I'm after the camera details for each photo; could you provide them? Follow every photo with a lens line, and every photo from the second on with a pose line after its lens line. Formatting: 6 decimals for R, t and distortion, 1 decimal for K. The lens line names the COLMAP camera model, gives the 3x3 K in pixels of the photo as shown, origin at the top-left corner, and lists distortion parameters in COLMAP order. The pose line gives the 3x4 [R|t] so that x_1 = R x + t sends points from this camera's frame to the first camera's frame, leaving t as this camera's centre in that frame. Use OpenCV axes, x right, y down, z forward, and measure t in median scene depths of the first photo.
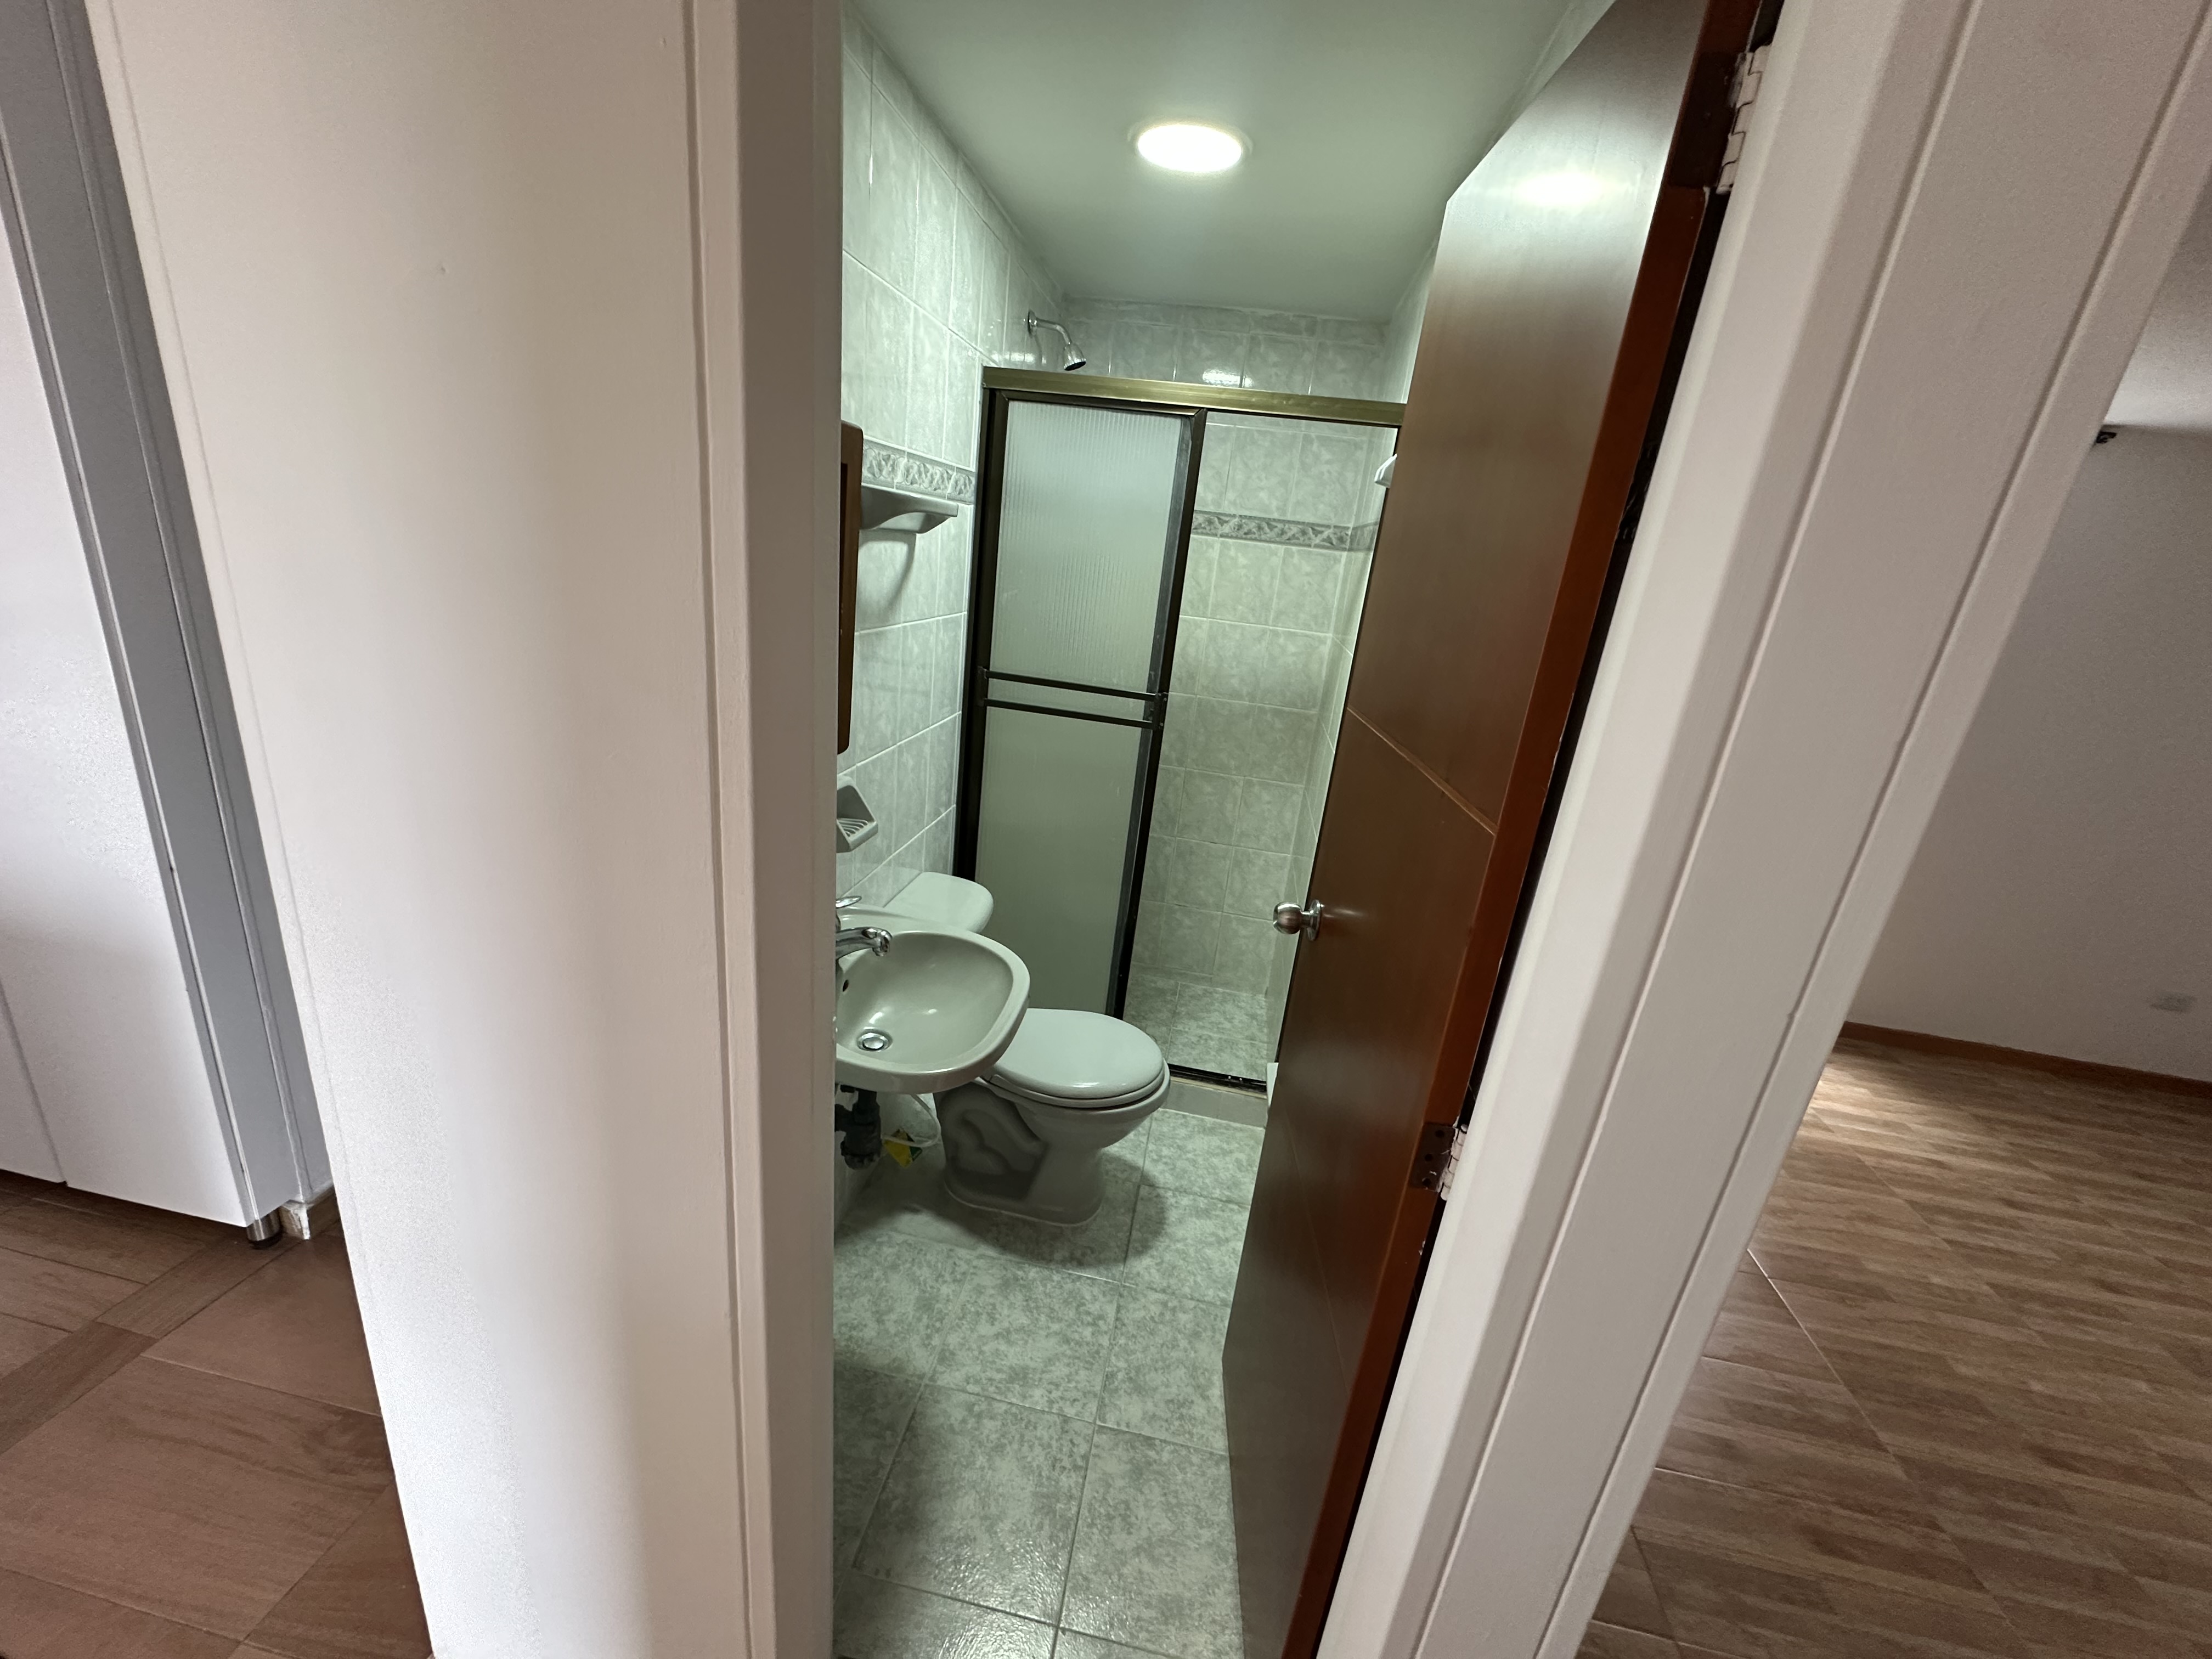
lens RADIAL K [[881.1, 0, 1100.3], [0, 881.1, 828.8], [0, 0, 1]] dist [-0.006801, 0.001073]
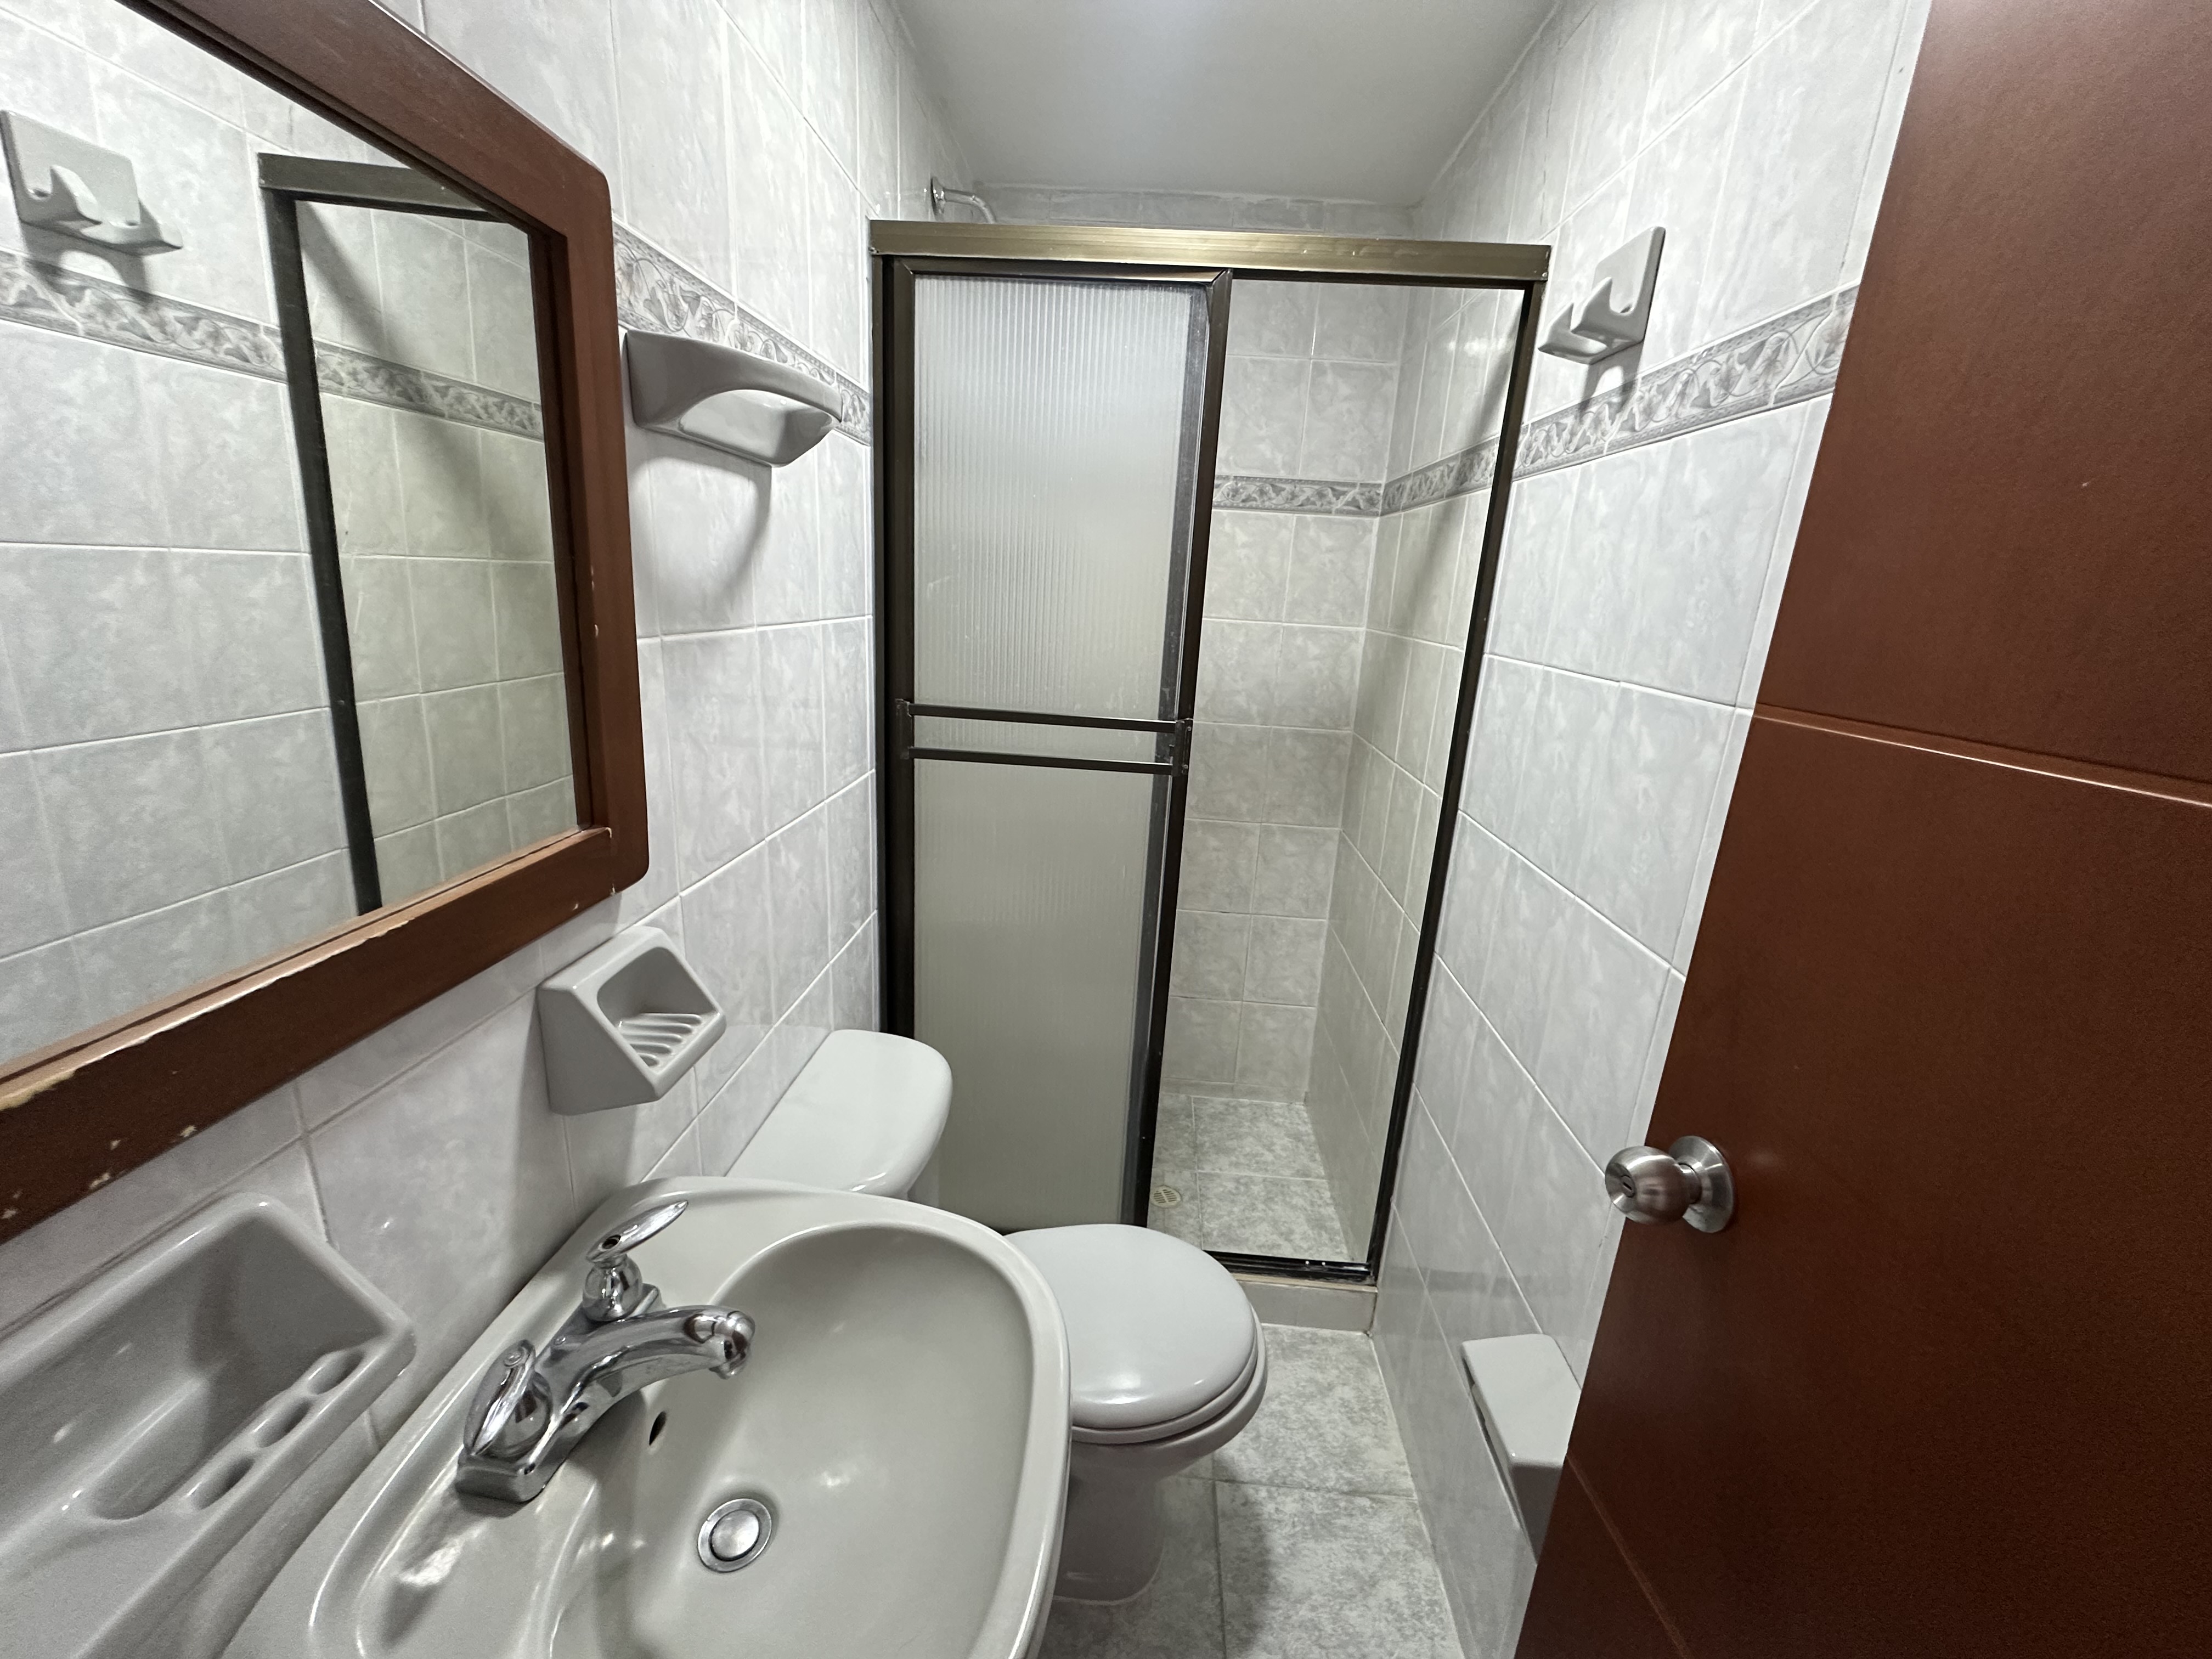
lens RADIAL K [[881.1, 0, 1102.1], [0, 881.1, 824.3], [0, 0, 1]] dist [-0.006801, 0.001073]
pose [[0.992365, -0.081634, 0.092456, -0.048671], [0.085478, 0.995600, -0.038406, -0.047622], [-0.088914, 0.046016, 0.994976, 0.302734]]
